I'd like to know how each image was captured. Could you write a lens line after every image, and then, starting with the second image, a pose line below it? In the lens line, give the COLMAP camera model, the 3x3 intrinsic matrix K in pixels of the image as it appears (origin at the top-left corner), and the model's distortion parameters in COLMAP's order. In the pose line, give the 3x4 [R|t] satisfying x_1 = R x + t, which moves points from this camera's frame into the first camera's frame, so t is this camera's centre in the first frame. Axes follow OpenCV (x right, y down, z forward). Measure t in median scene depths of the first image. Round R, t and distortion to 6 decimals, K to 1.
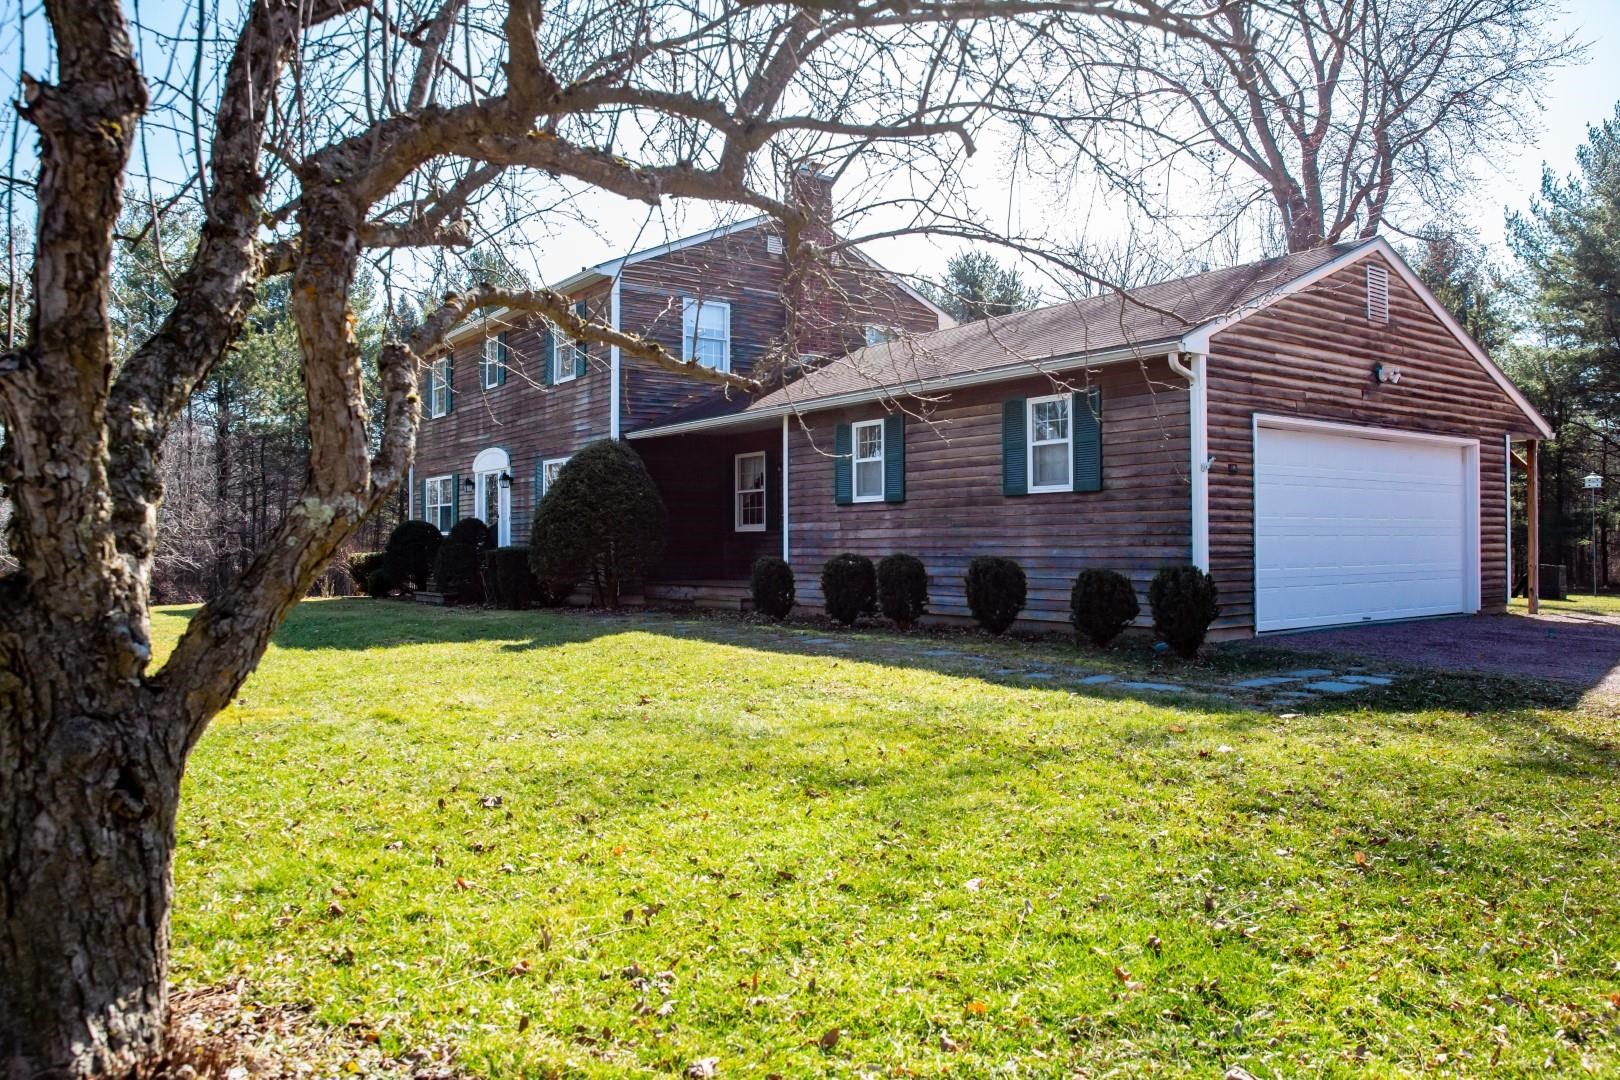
lens RADIAL K [[1109.4, 0, 810.4], [0, 1109.4, 538.1], [0, 0, 1]] dist [-0.073834, 0.019919]
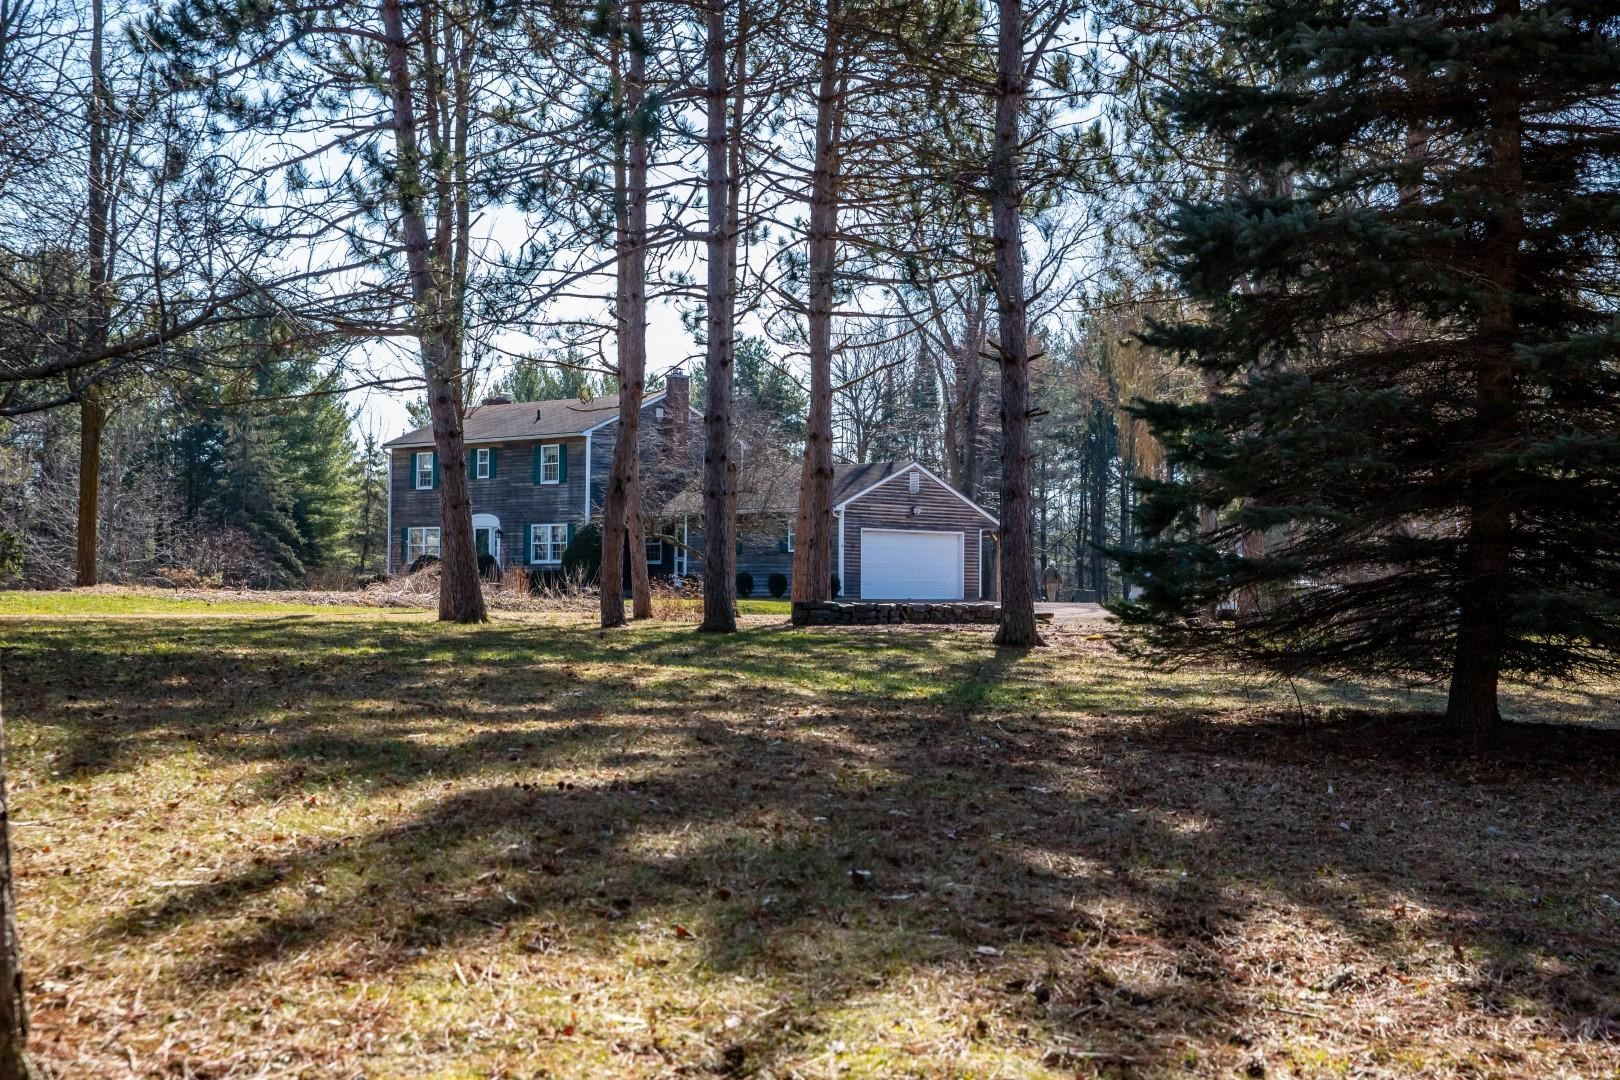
lens RADIAL K [[2330.1, 0, 810.0], [0, 2330.1, 541.6], [0, 0, 1]] dist [-0.000671, 0.000000]
pose [[0.981105, 0.013294, 0.193017, -0.933037], [-0.009950, 0.999783, -0.018284, 0.043321], [-0.193219, 0.016018, 0.981025, -5.028939]]
